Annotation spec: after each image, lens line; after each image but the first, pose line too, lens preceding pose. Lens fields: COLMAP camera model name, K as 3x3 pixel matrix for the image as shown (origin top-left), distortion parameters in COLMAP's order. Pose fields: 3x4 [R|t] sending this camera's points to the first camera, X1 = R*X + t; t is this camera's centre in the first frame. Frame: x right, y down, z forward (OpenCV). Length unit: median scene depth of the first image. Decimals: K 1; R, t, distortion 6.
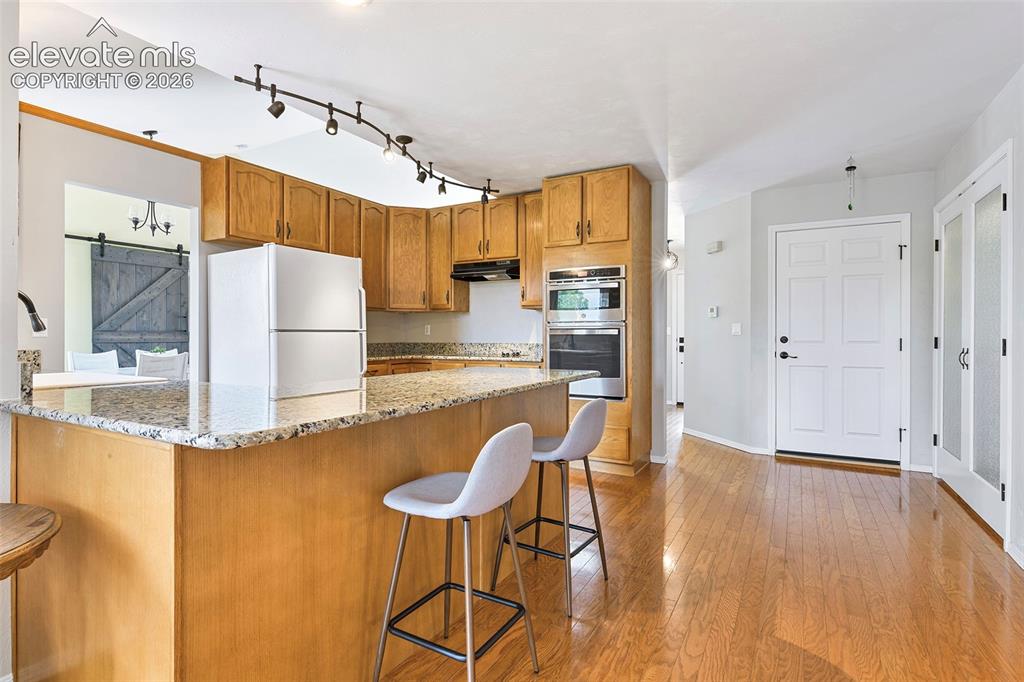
lens RADIAL K [[512.1, 0, 508.0], [0, 512.1, 335.5], [0, 0, 1]] dist [-0.001435, -0.000276]
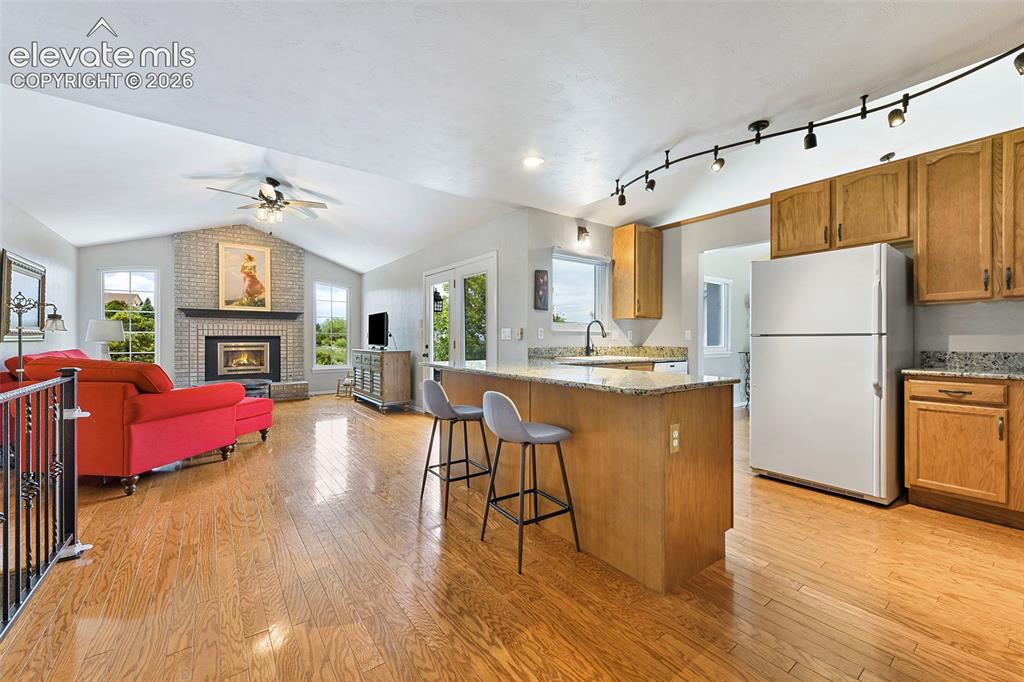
lens RADIAL K [[405.9, 0, 506.7], [0, 405.9, 340.0], [0, 0, 1]] dist [0.005714, -0.000531]
pose [[-0.409767, 0.000552, -0.912190, 0.517342], [-0.003079, 0.999993, 0.001988, 0.000839], [0.912185, 0.003623, -0.409763, 0.708776]]
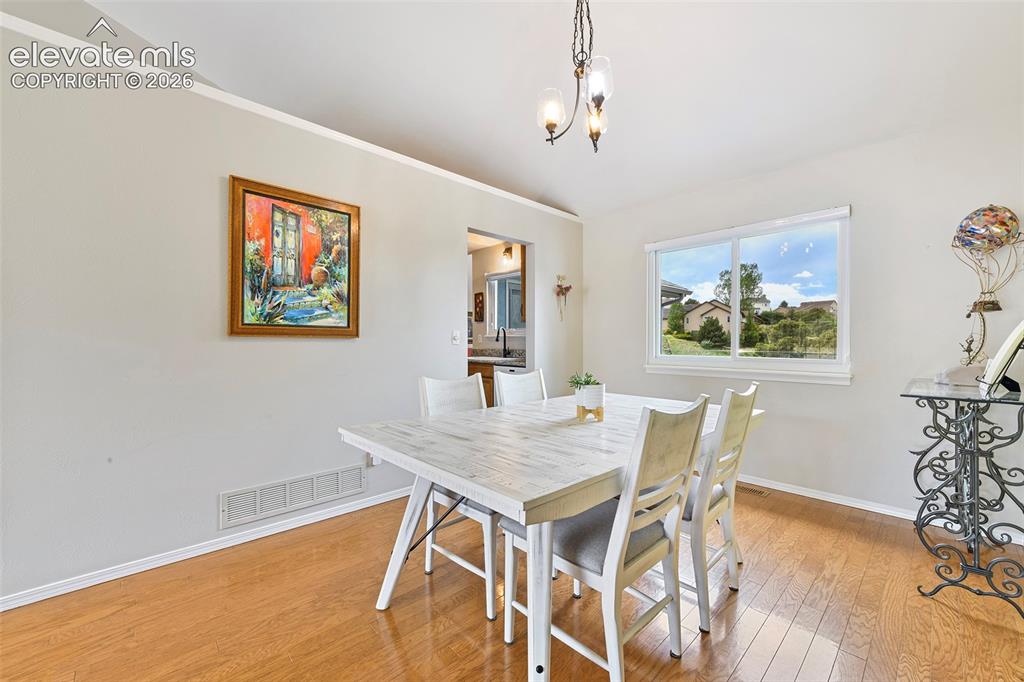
lens RADIAL K [[403.7, 0, 508.0], [0, 403.7, 343.8], [0, 0, 1]] dist [0.005711, -0.000534]
pose [[-0.956899, -0.004883, 0.290379, -0.856820], [-0.003176, 0.999975, 0.006349, -0.005000], [-0.290403, 0.005153, -0.956891, 1.618586]]
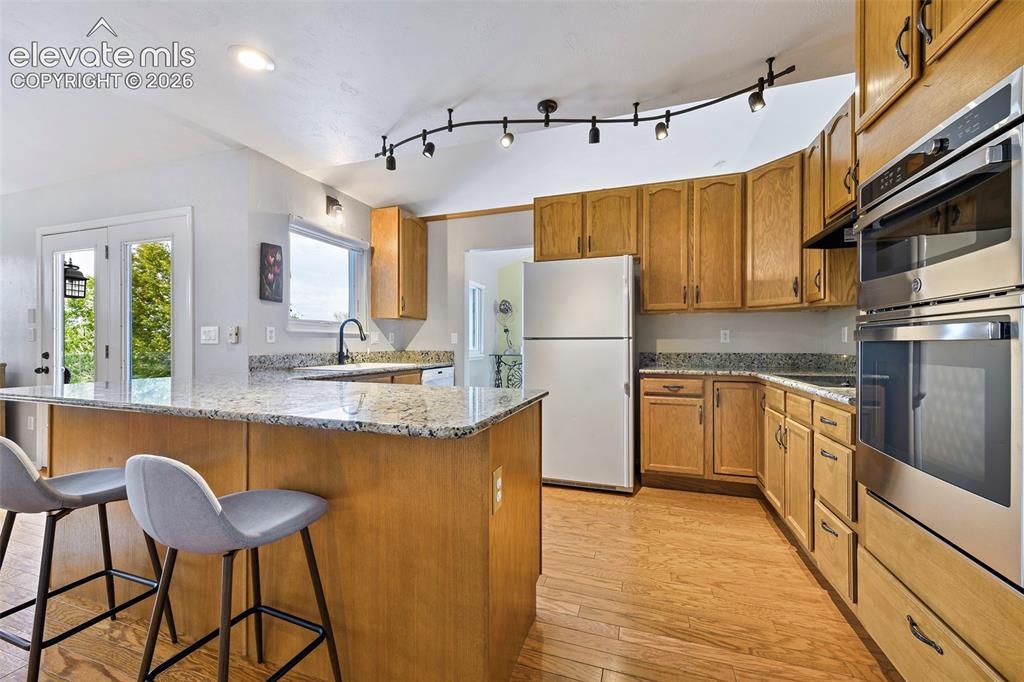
lens RADIAL K [[403.7, 0, 508.0], [0, 403.7, 343.8], [0, 0, 1]] dist [0.005711, -0.000534]
pose [[0.187631, 0.001511, -0.982239, 0.342460], [-0.001799, 0.999998, 0.001195, 0.000638], [0.982238, 0.001543, 0.187633, 0.649681]]
